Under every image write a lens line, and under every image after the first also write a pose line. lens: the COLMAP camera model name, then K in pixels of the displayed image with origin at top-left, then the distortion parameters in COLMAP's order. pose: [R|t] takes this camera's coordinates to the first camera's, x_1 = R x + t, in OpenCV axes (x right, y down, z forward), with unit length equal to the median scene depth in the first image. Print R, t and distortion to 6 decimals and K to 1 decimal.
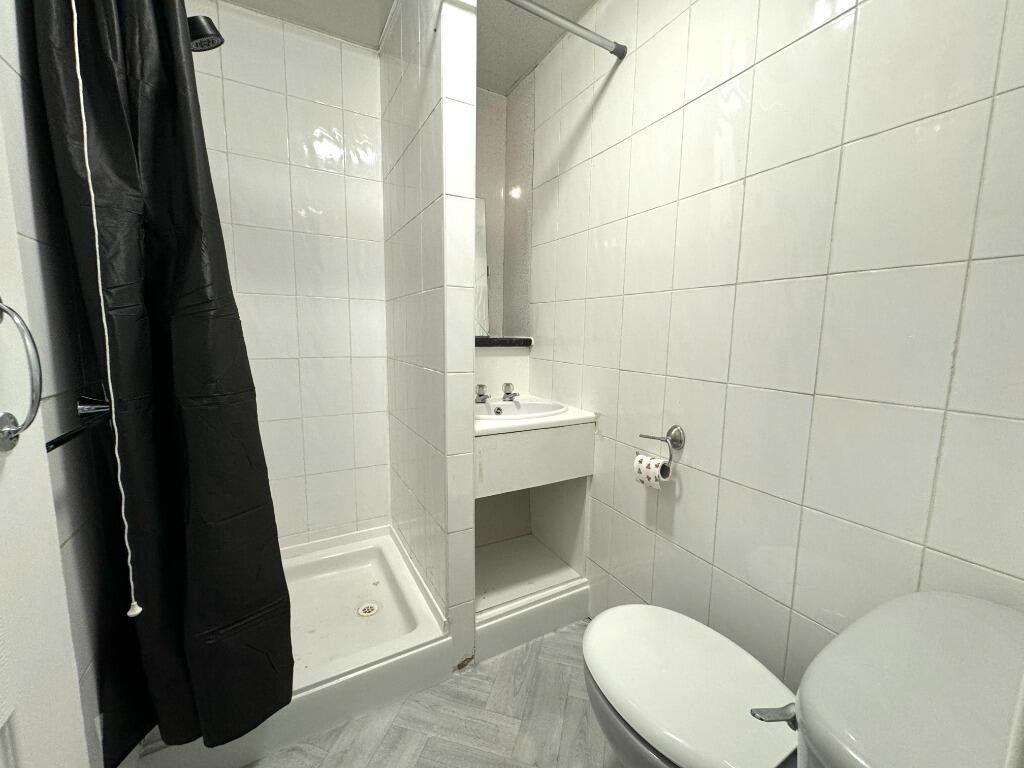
lens RADIAL K [[408.3, 0, 513.5], [0, 408.3, 383.5], [0, 0, 1]] dist [-0.003946, -0.000132]
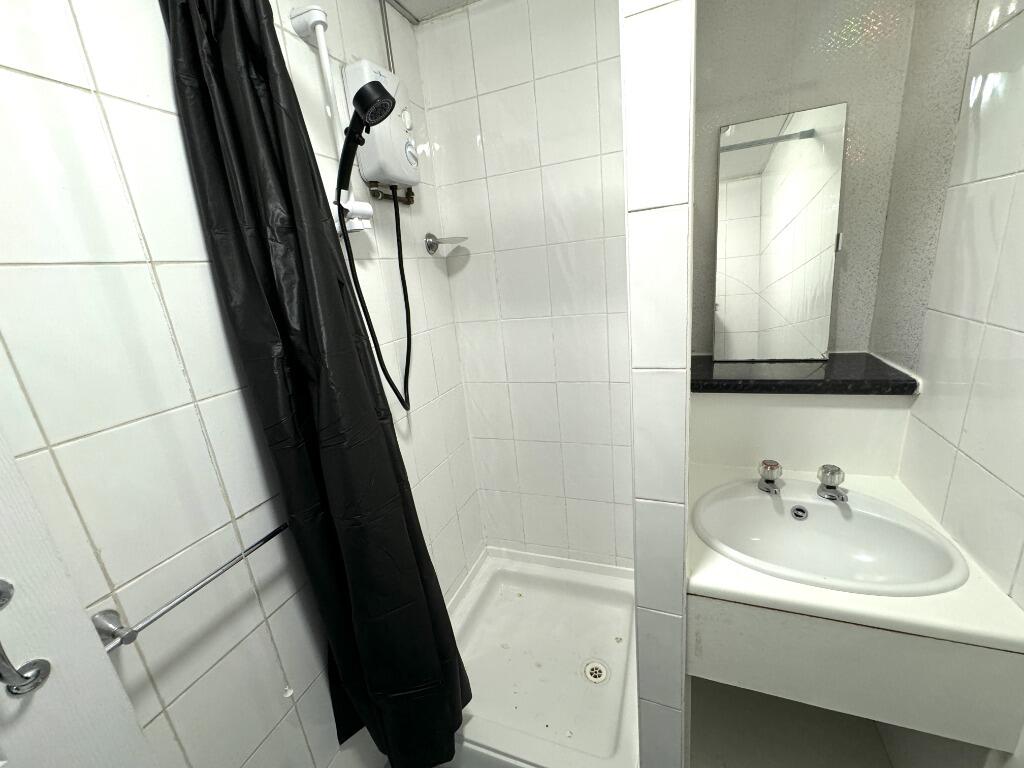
lens RADIAL K [[408.3, 0, 515.0], [0, 408.3, 383.7], [0, 0, 1]] dist [-0.003946, -0.000132]
pose [[0.631032, 0.134102, -0.764078, 0.127598], [0.010837, 0.983325, 0.181532, -0.226964], [0.775681, -0.122833, 0.619056, 0.341265]]
